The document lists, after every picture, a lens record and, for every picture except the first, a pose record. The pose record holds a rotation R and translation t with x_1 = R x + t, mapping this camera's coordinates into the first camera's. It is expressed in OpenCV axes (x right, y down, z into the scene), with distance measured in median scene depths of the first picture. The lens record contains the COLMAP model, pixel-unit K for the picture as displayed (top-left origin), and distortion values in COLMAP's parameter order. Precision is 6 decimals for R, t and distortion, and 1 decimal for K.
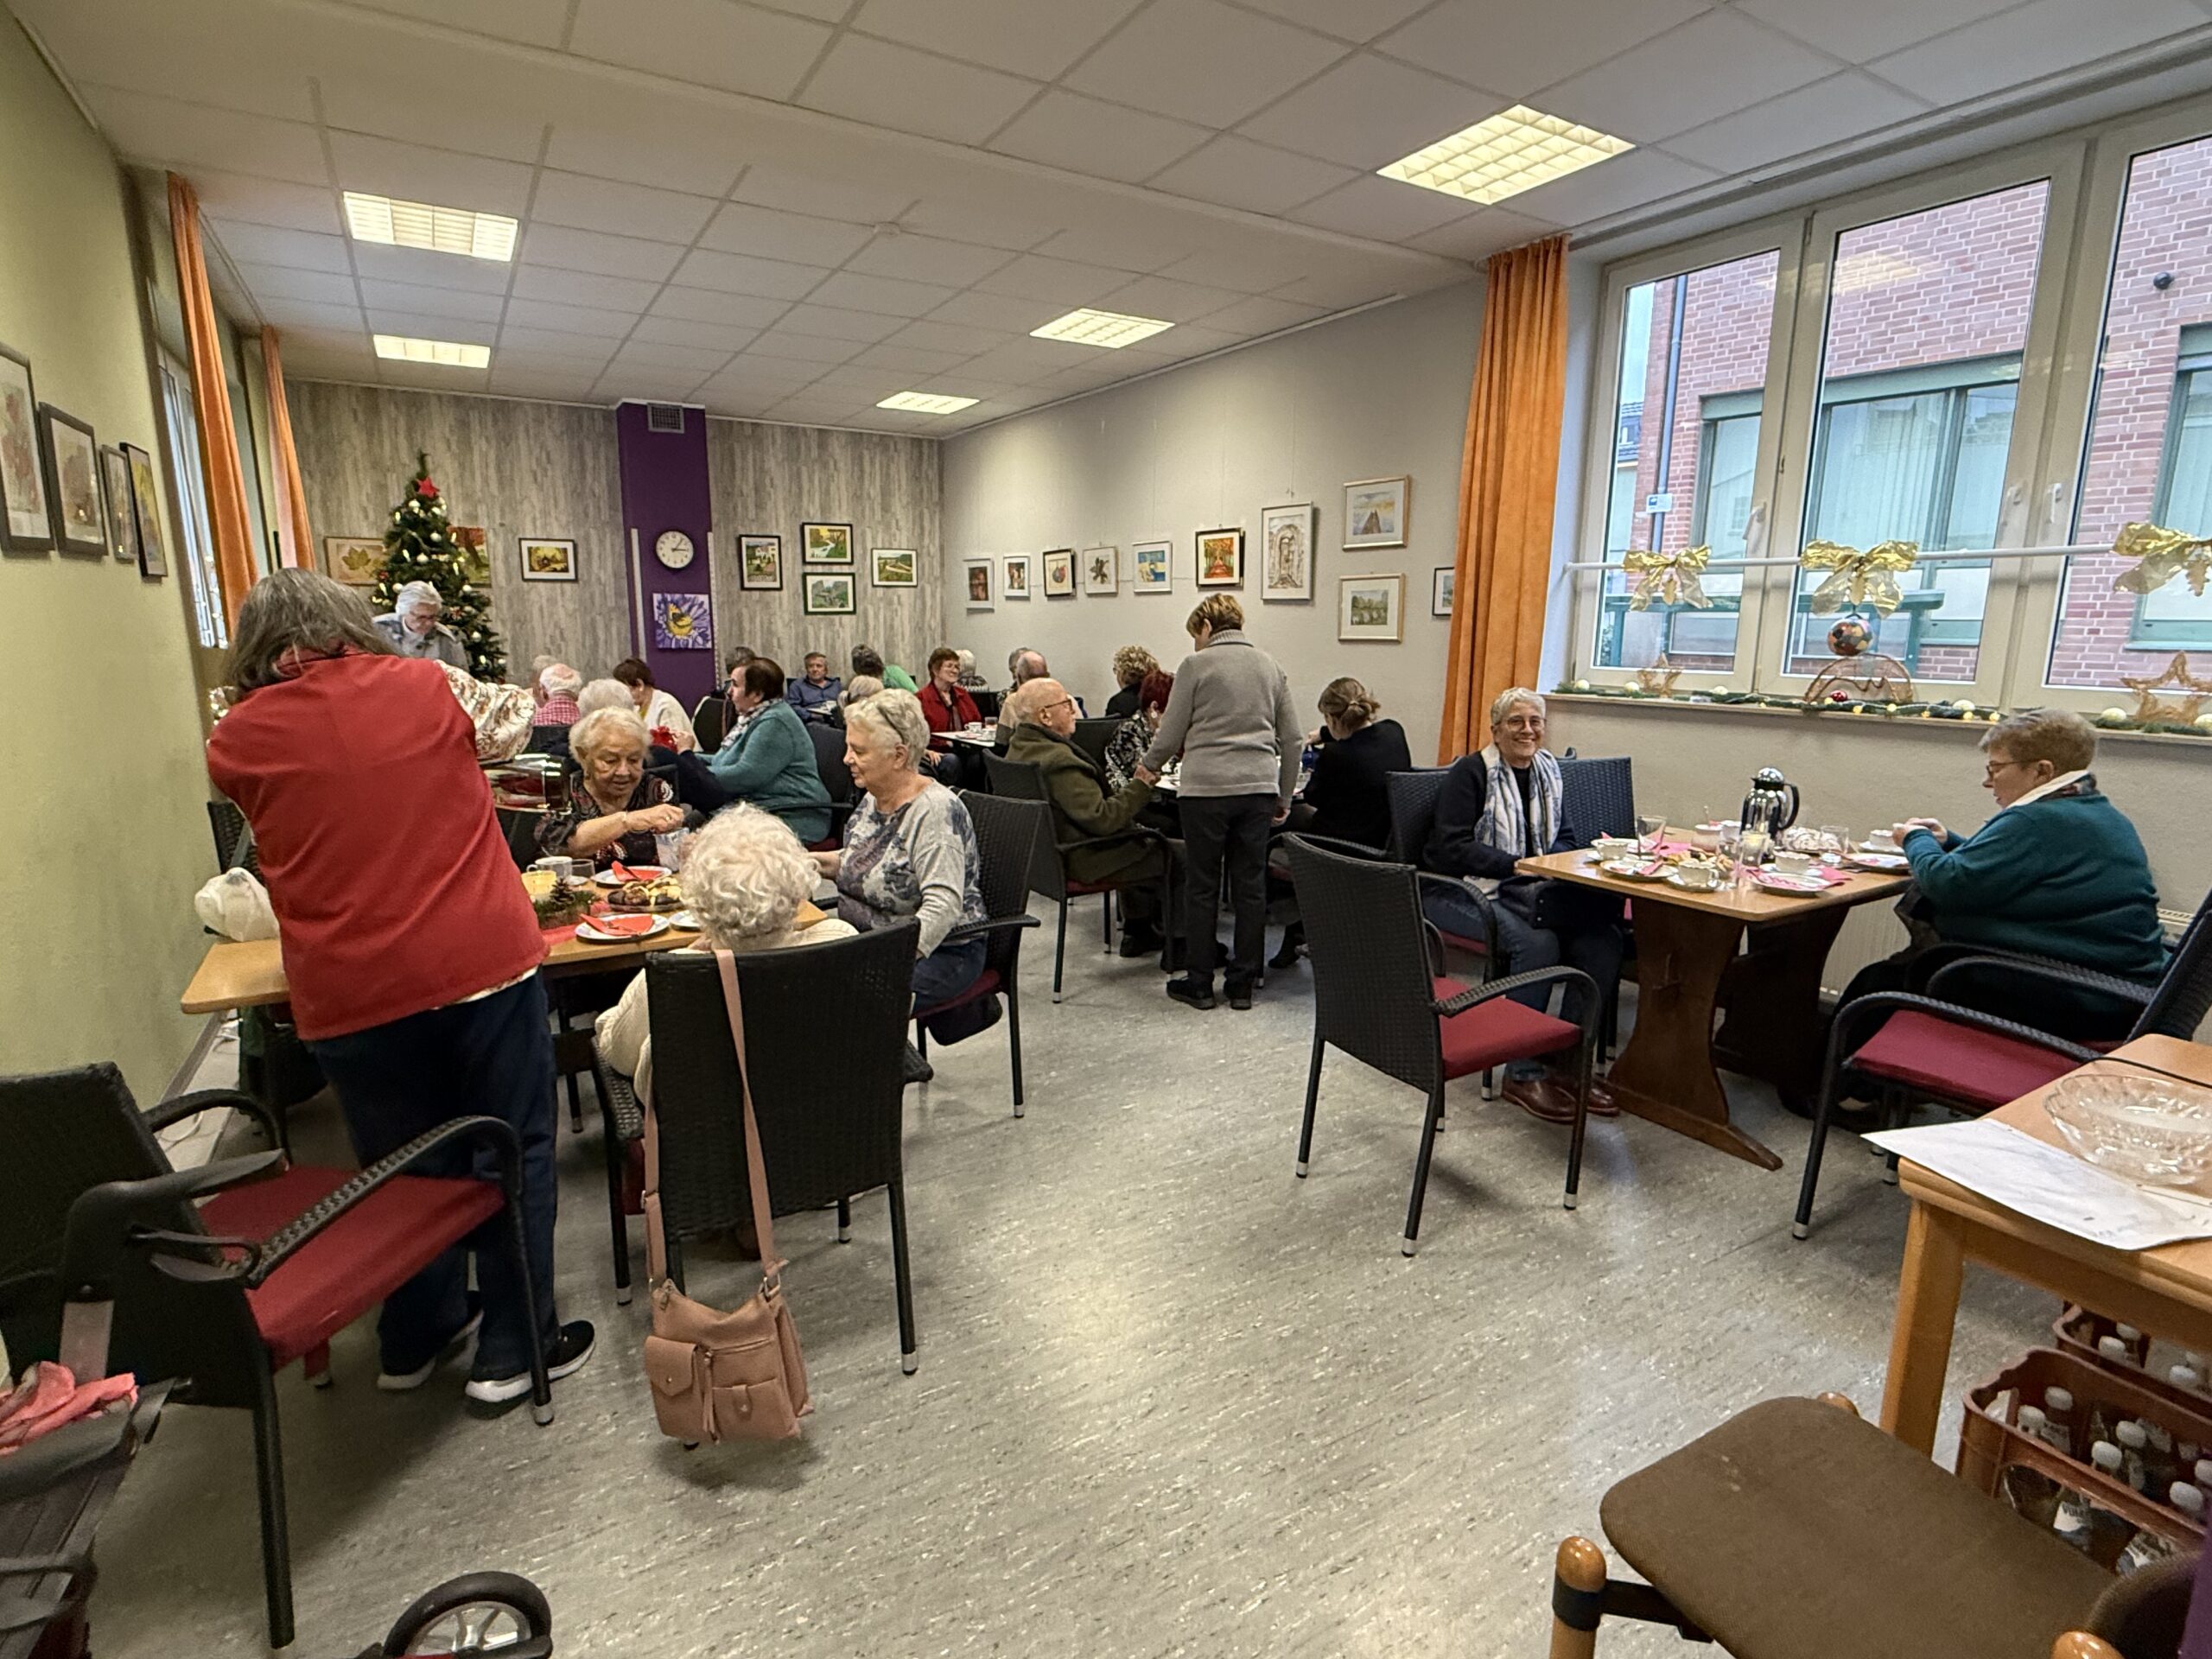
lens RADIAL K [[1097.8, 0, 1096.9], [0, 1097.8, 822.4], [0, 0, 1]] dist [-0.005815, 0.005144]
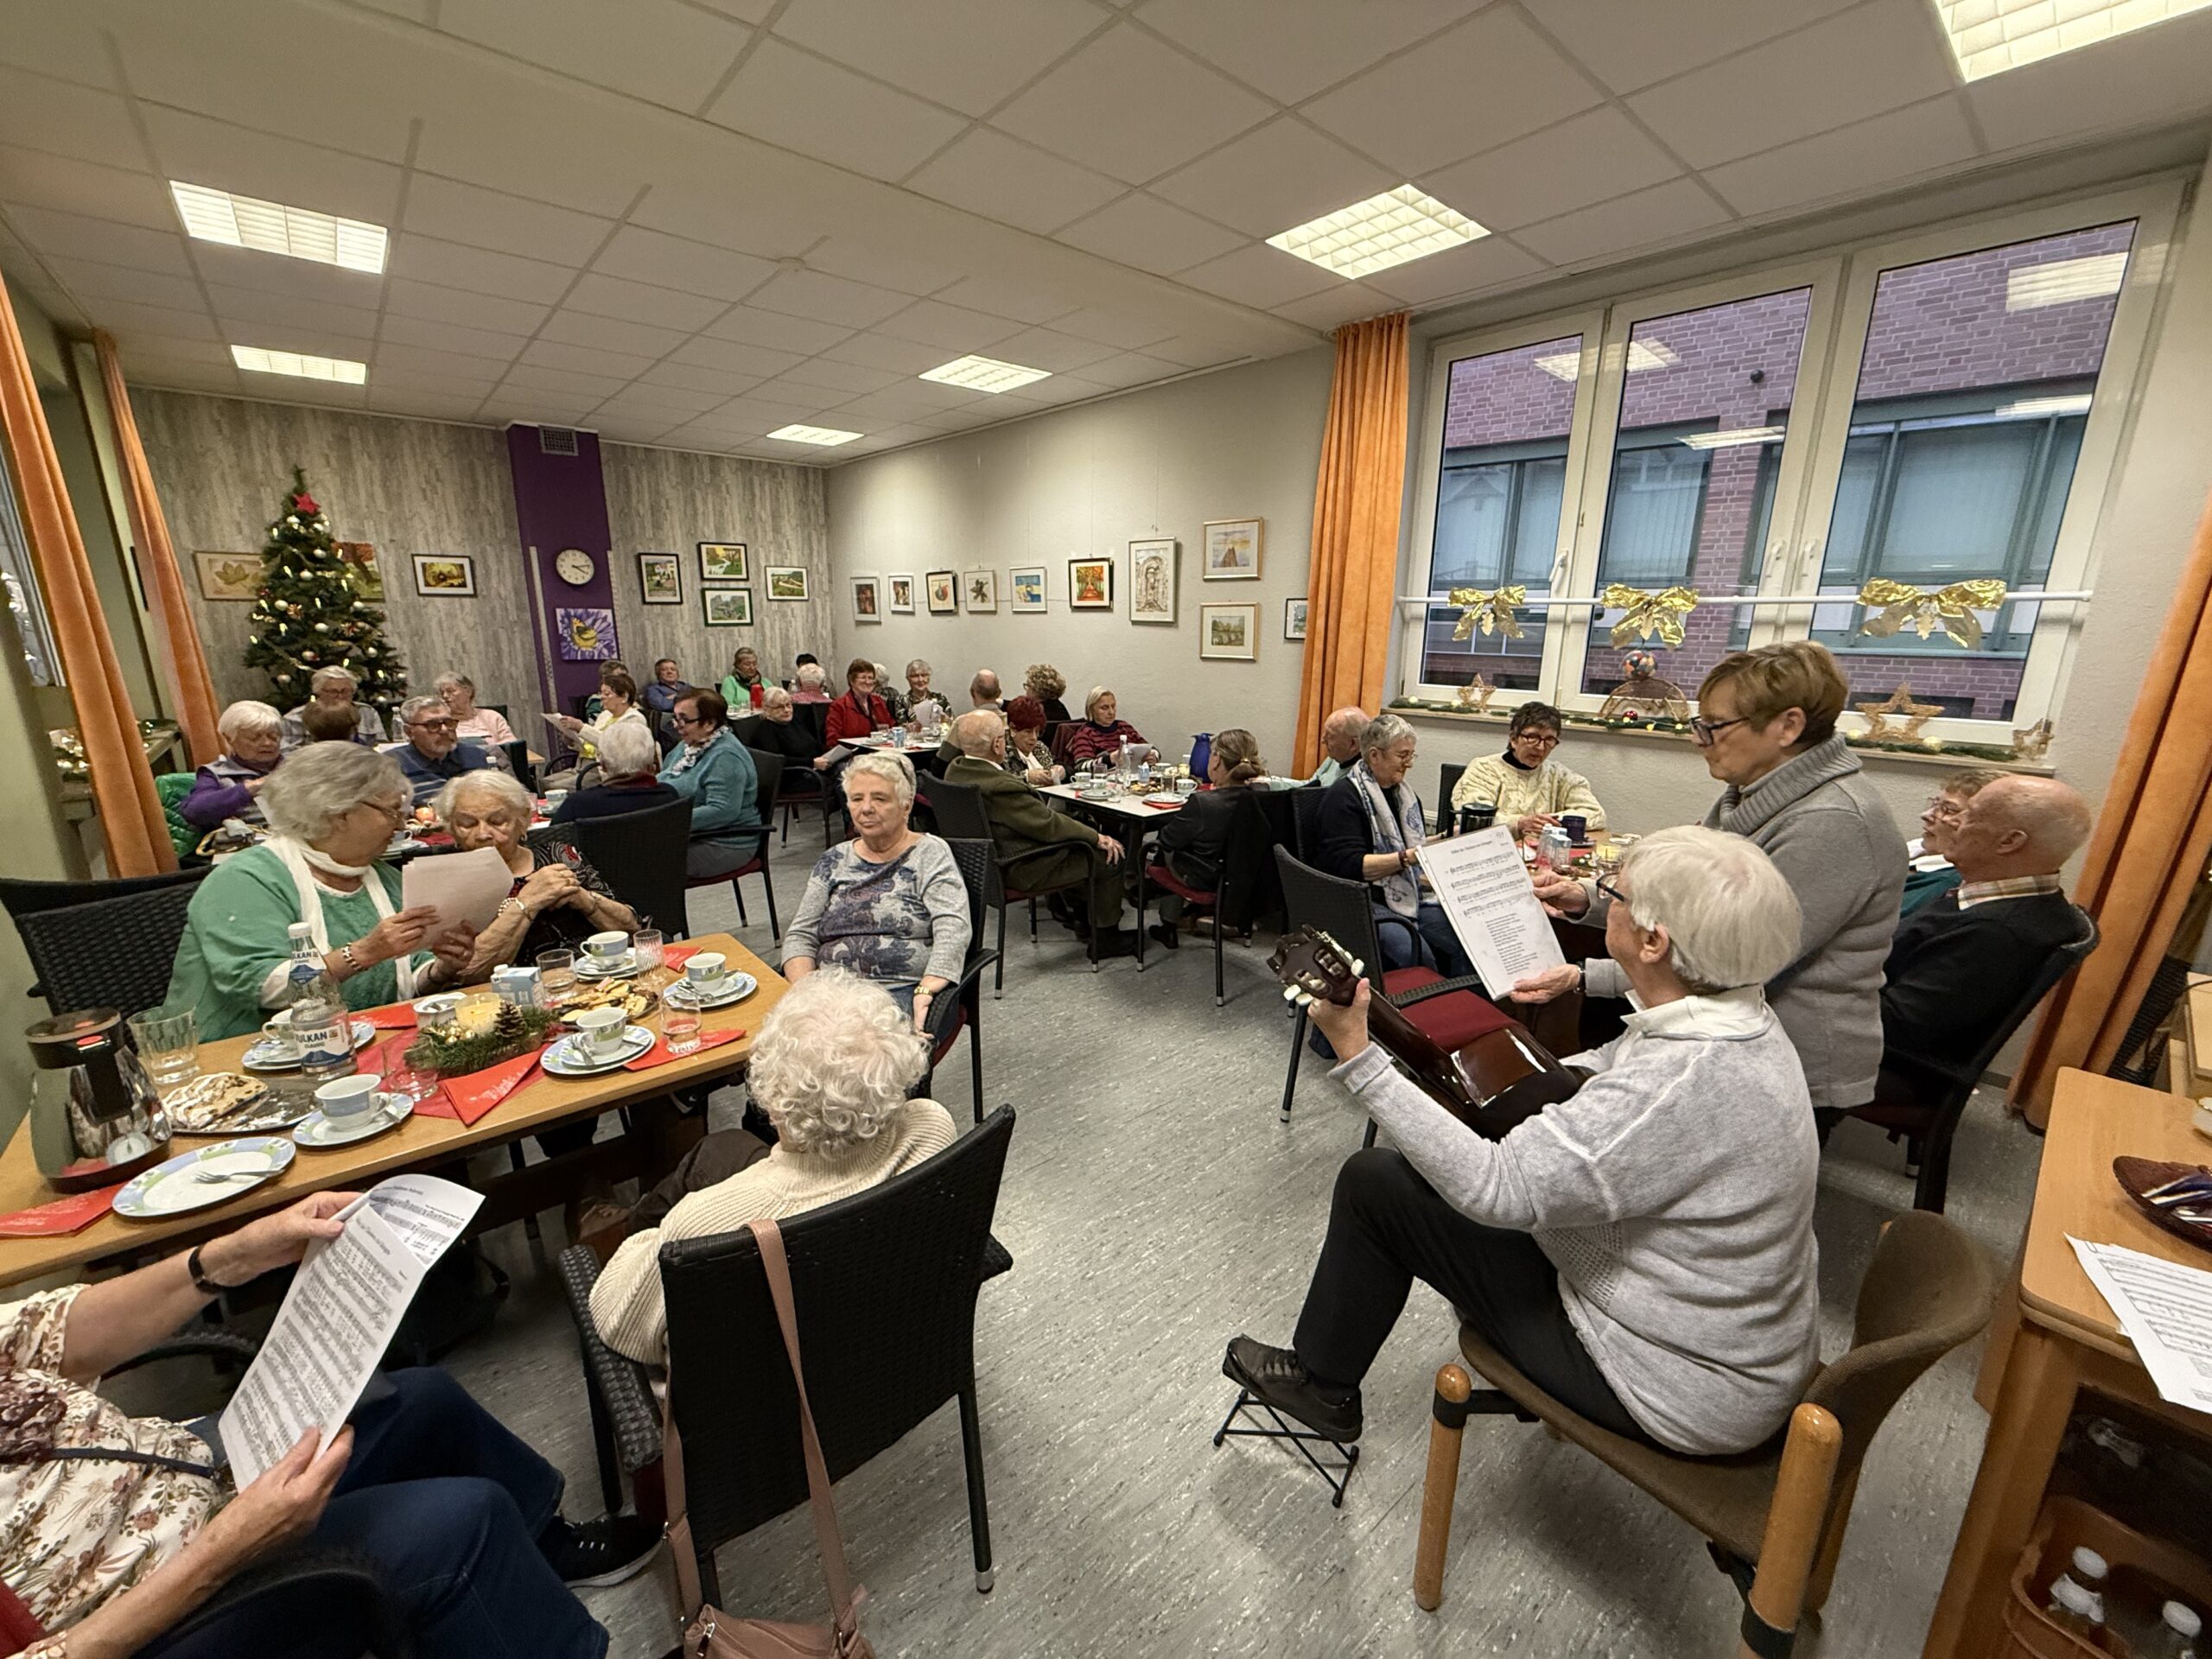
lens RADIAL K [[873.2, 0, 1098.4], [0, 873.2, 826.0], [0, 0, 1]] dist [-0.000137, -0.000279]
pose [[0.985321, -0.037542, 0.166535, -0.039074], [0.028763, 0.998082, 0.054816, -0.033154], [-0.168273, -0.049222, 0.984511, 0.074348]]
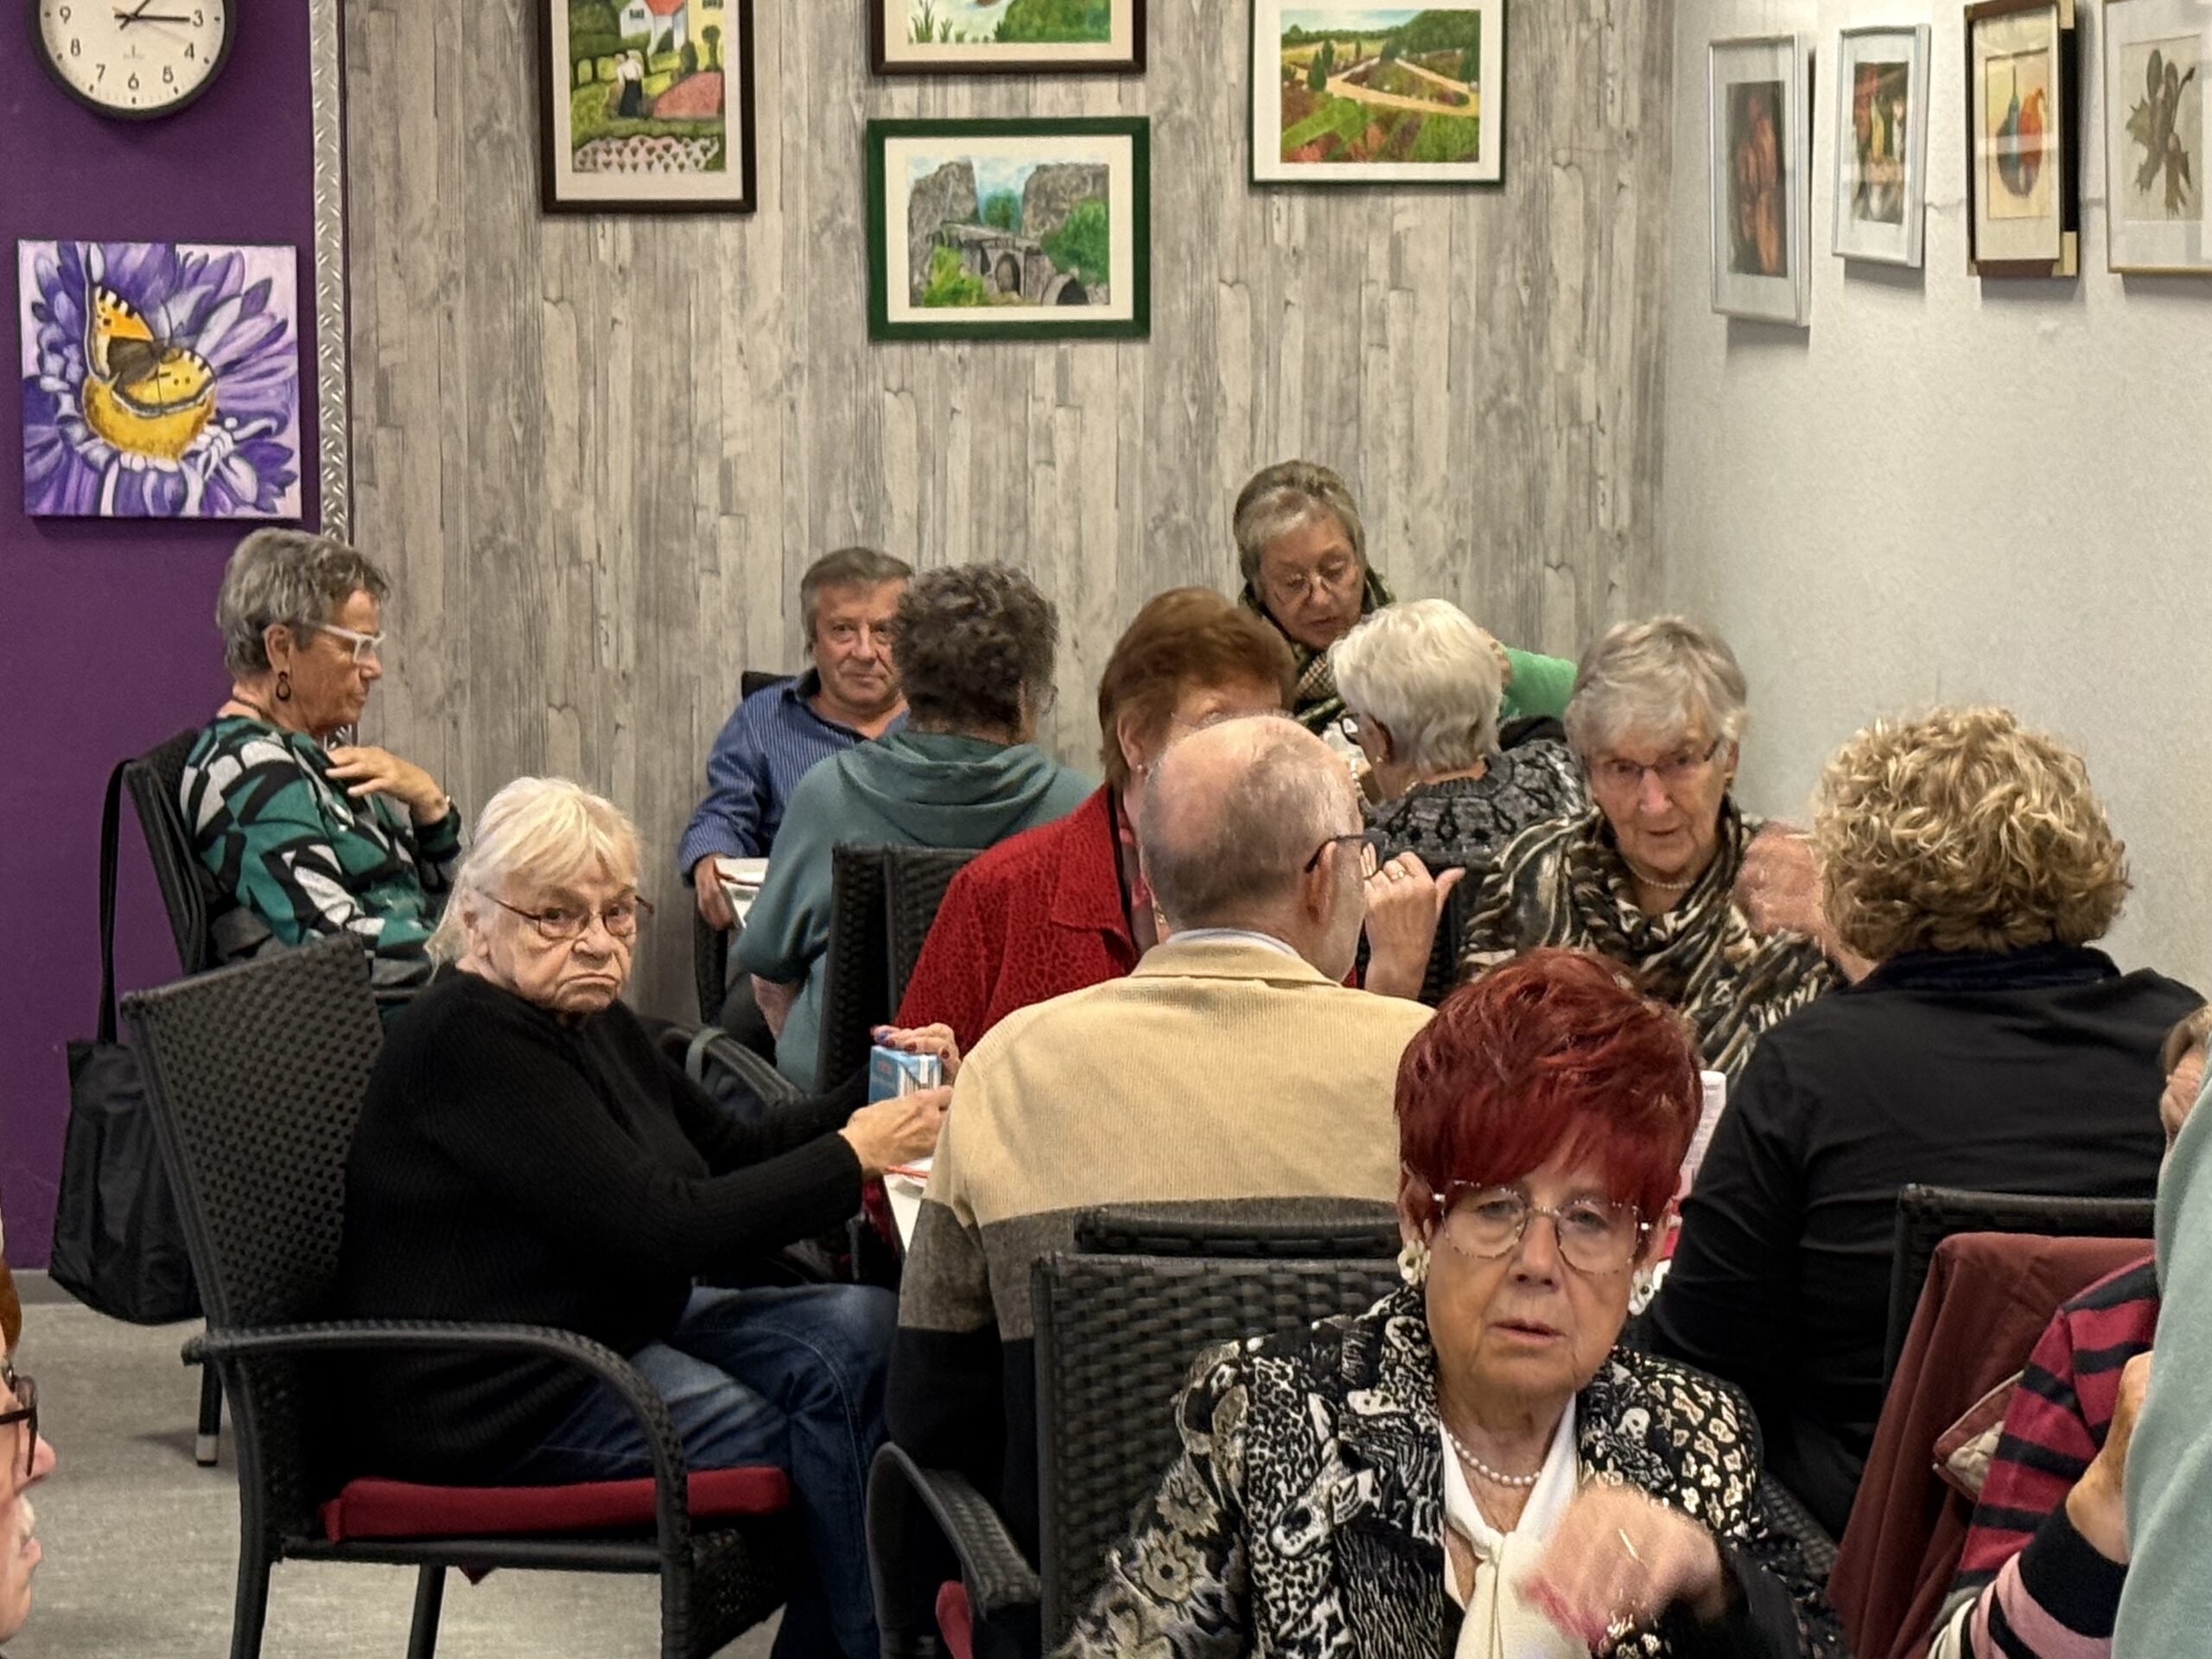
lens RADIAL K [[5035.6, 0, 1098.8], [0, 5035.6, 827.6], [0, 0, 1]] dist [0.126015, 0.000000]
pose [[0.906313, 0.052462, -0.419339, 0.183495], [-0.078680, 0.995863, -0.045461, -0.090915], [0.415219, 0.074195, 0.906691, 0.307198]]
